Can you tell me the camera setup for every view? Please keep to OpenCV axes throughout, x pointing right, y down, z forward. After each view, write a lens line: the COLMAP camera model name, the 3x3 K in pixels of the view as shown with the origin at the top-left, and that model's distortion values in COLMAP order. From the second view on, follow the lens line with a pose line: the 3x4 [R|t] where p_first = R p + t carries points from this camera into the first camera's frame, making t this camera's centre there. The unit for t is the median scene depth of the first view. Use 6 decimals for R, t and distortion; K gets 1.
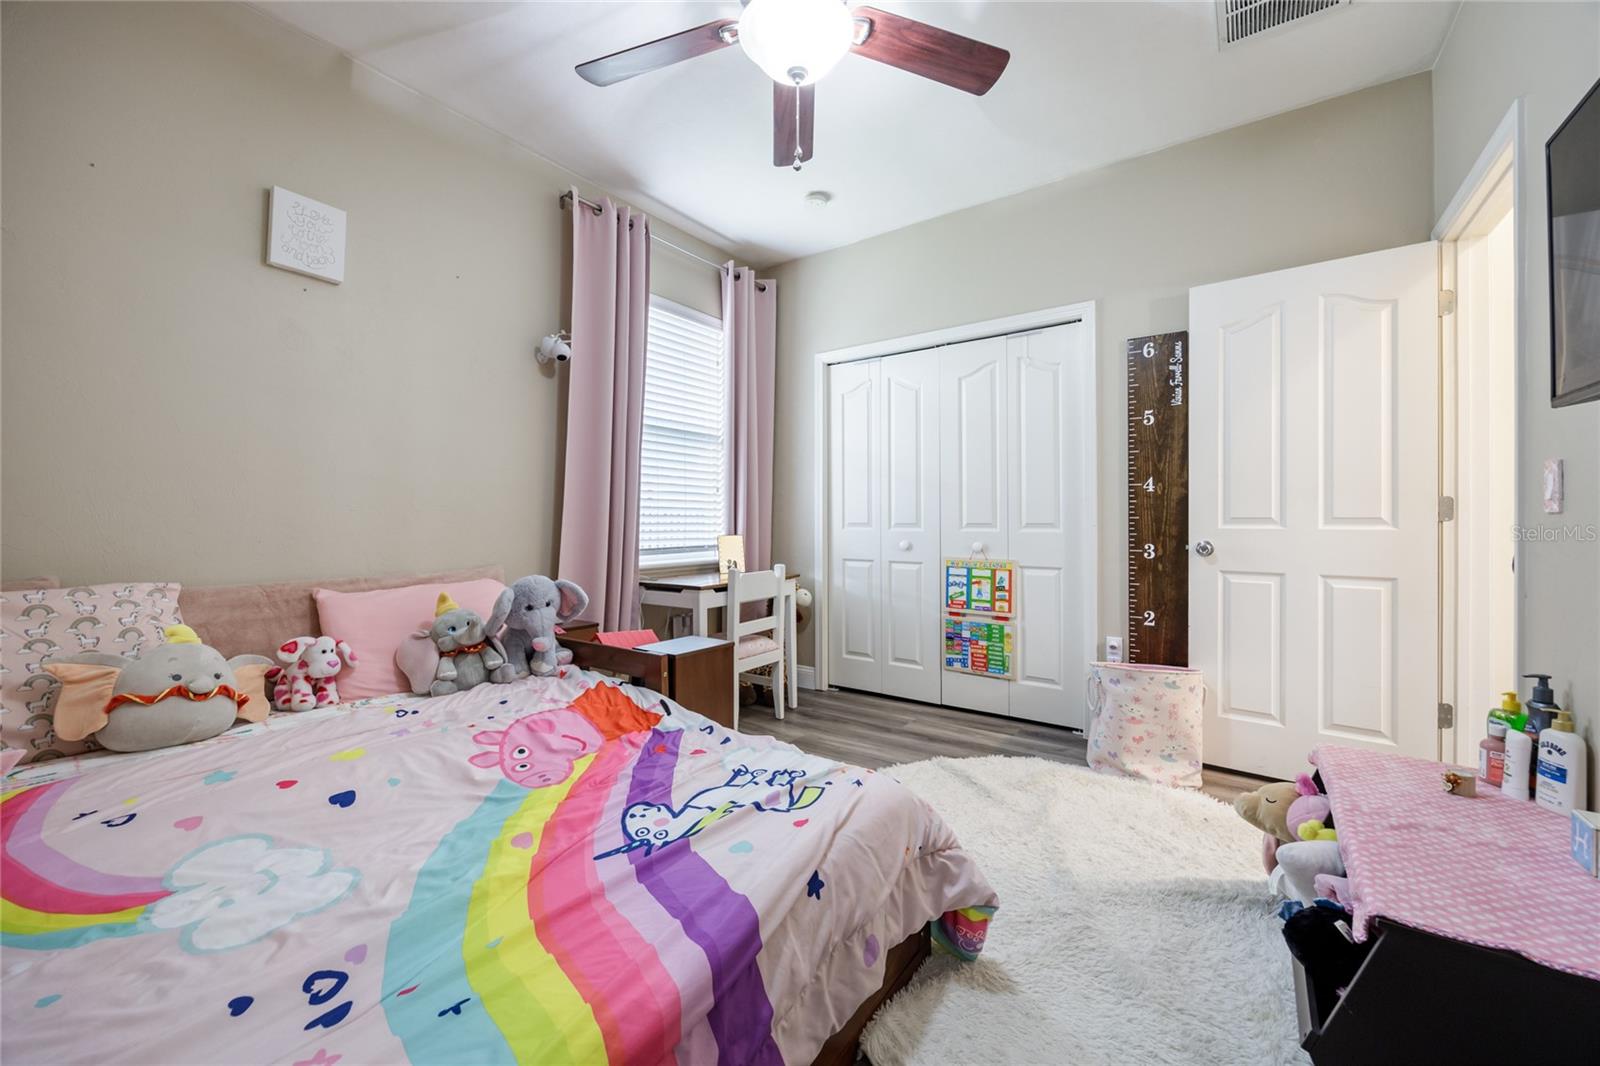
lens RADIAL K [[616.6, 0, 805.7], [0, 616.6, 522.2], [0, 0, 1]] dist [-0.004404, -0.000166]
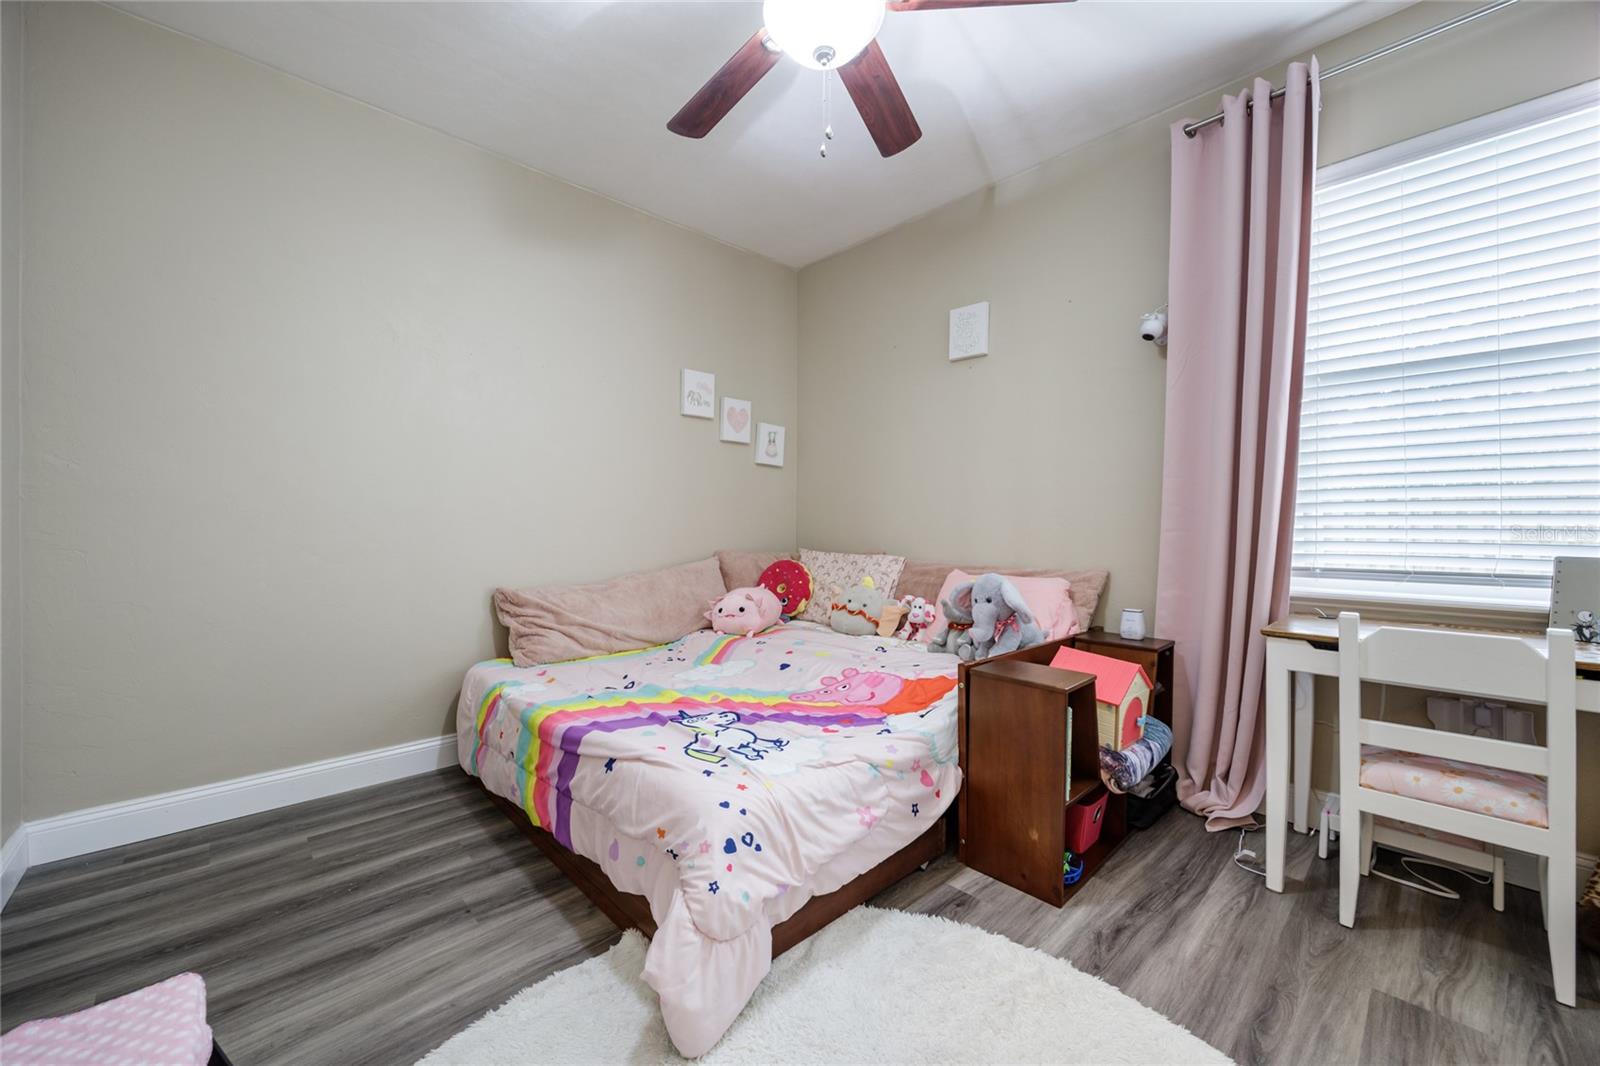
lens RADIAL K [[616.6, 0, 806.9], [0, 616.6, 529.6], [0, 0, 1]] dist [-0.004404, -0.000166]
pose [[-0.197351, 0.007503, -0.980304, 1.011788], [-0.001792, 0.999966, 0.008014, -0.002888], [0.980331, 0.003338, -0.197331, 1.276264]]
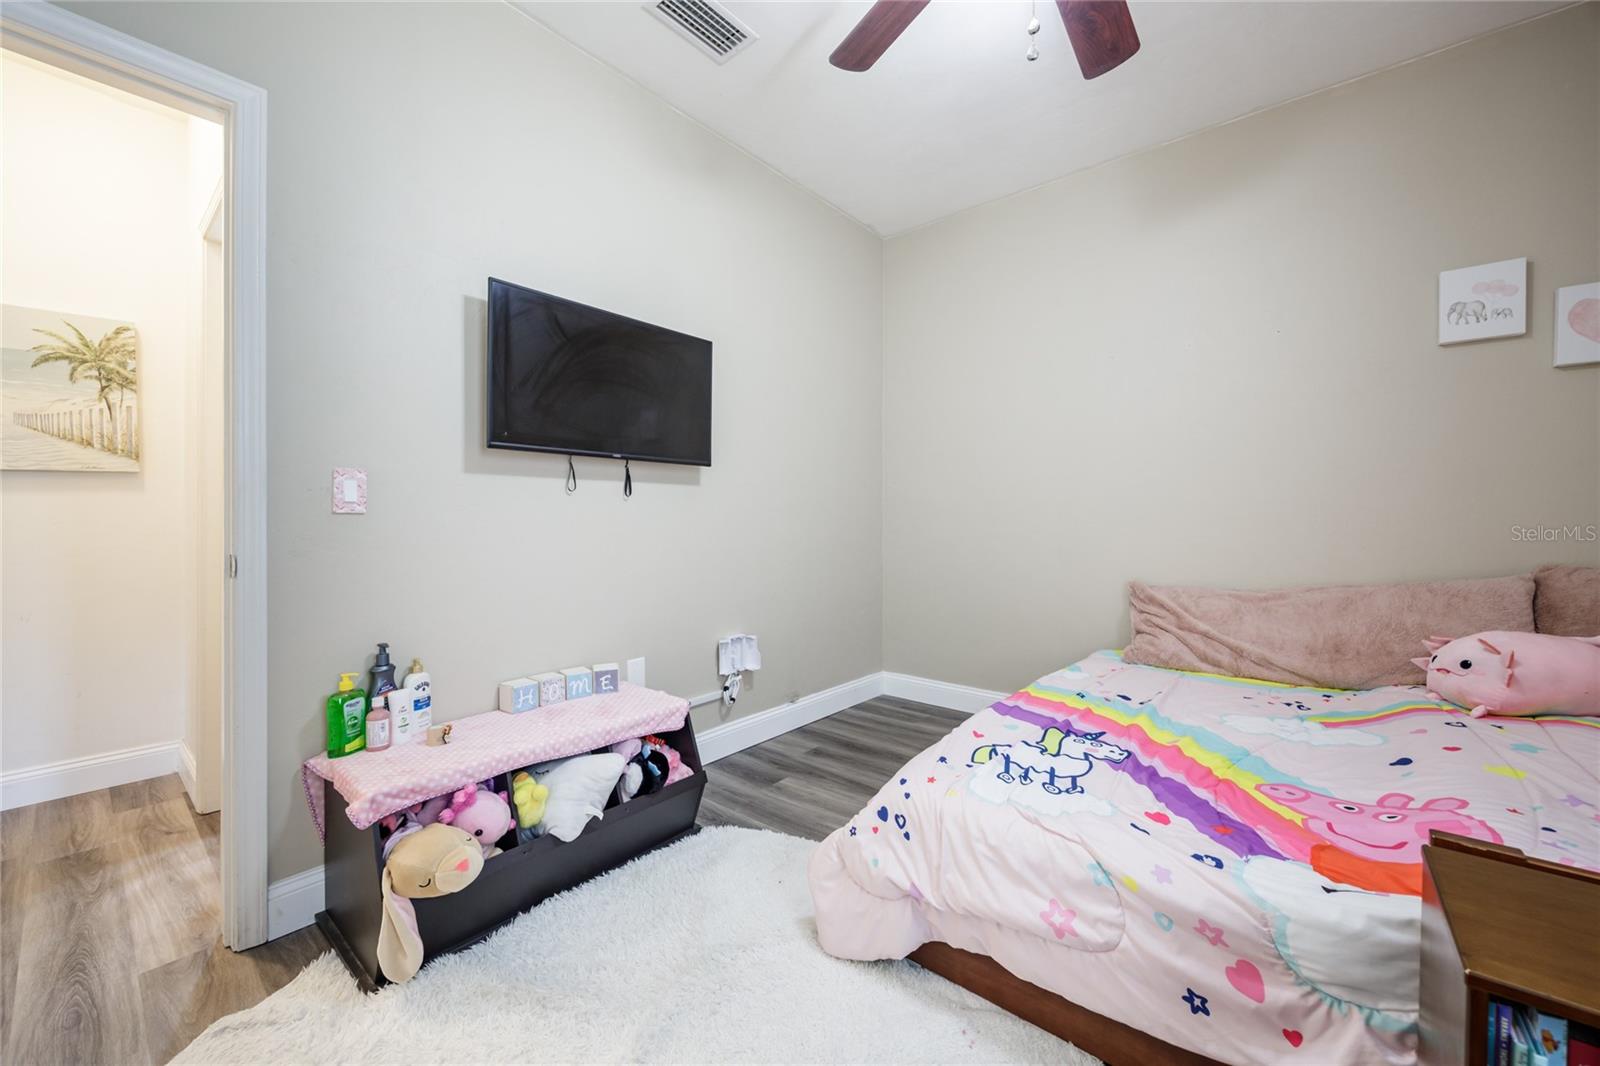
lens RADIAL K [[616.6, 0, 797.6], [0, 616.6, 525.7], [0, 0, 1]] dist [-0.004404, -0.000166]
pose [[-0.995858, -0.002236, 0.090893, 0.222242], [-0.001254, 0.999940, 0.010859, 0.000476], [-0.090911, 0.010700, -0.995801, 1.952338]]
